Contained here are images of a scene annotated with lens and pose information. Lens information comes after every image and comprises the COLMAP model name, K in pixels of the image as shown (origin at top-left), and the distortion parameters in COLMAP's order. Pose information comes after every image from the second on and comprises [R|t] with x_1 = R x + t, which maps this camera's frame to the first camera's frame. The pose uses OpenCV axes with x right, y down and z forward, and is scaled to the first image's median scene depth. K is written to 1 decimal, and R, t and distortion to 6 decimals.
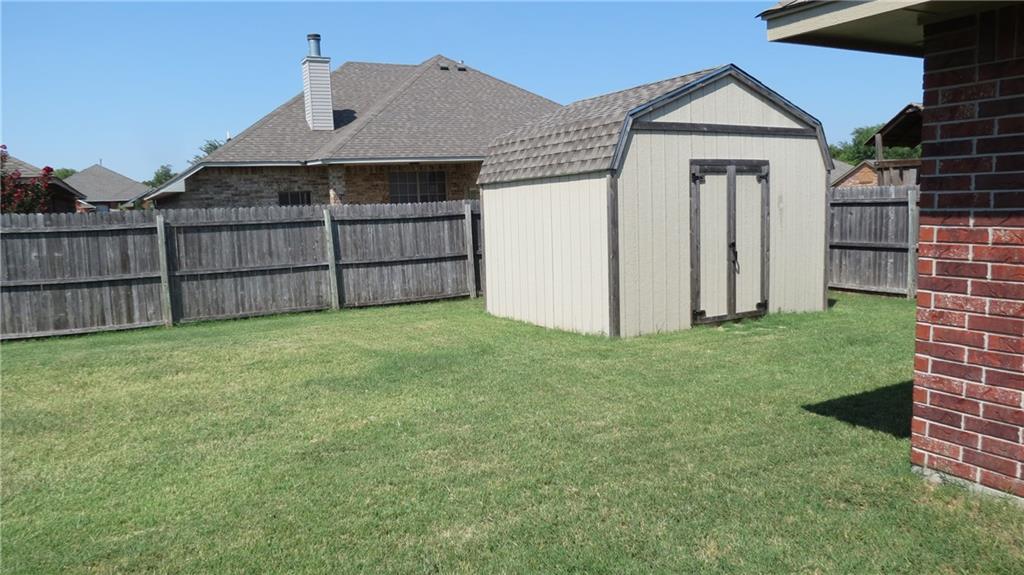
lens RADIAL K [[736.3, 0, 512.0], [0, 736.3, 287.5], [0, 0, 1]] dist [-0.033346, 0.000633]
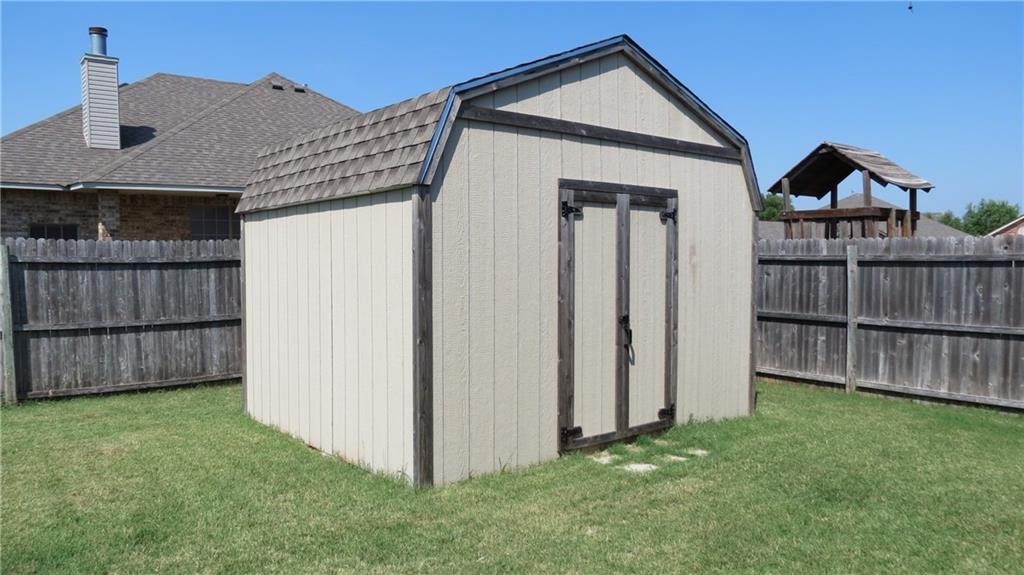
lens RADIAL K [[736.3, 0, 512.0], [0, 736.3, 287.5], [0, 0, 1]] dist [-0.033346, 0.000633]
pose [[0.985463, 0.024895, 0.168054, 0.094322], [-0.013091, 0.997391, -0.070986, -0.037436], [-0.169383, 0.067754, 0.983219, 0.375779]]
